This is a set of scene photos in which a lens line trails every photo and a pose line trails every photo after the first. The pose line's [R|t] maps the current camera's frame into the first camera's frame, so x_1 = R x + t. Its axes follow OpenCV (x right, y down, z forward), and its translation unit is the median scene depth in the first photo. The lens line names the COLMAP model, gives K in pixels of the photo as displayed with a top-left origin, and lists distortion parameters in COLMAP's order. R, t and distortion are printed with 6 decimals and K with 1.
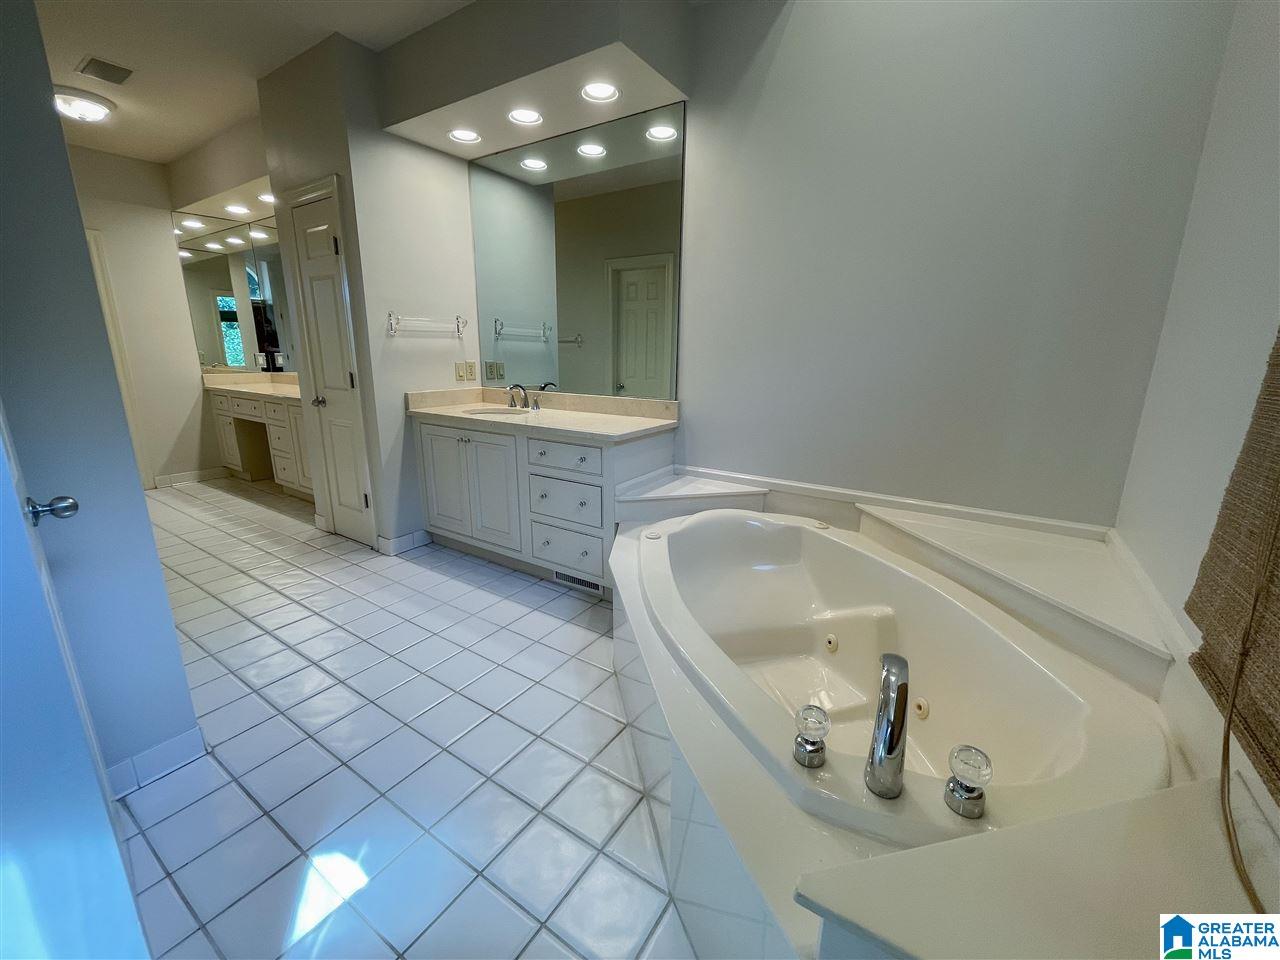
lens RADIAL K [[520.1, 0, 640.0], [0, 520.1, 480.0], [0, 0, 1]] dist [-0.001958, -0.000050]
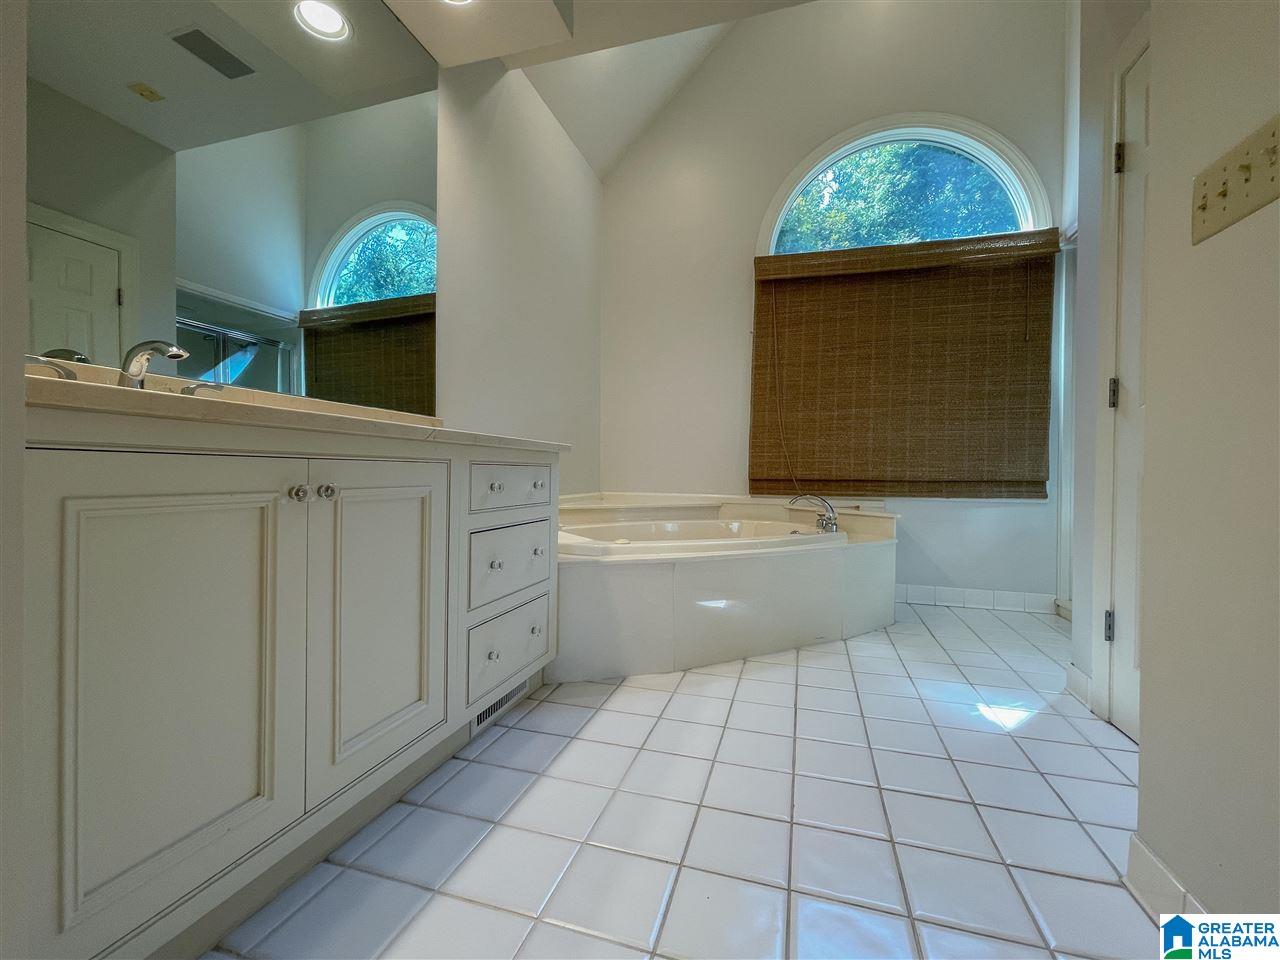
lens RADIAL K [[520.1, 0, 640.0], [0, 520.1, 480.0], [0, 0, 1]] dist [-0.001958, -0.000050]
pose [[-0.270252, -0.018475, 0.962612, -0.787681], [0.236850, 0.967815, 0.085070, -0.069498], [-0.933202, 0.250985, -0.257178, 1.006027]]
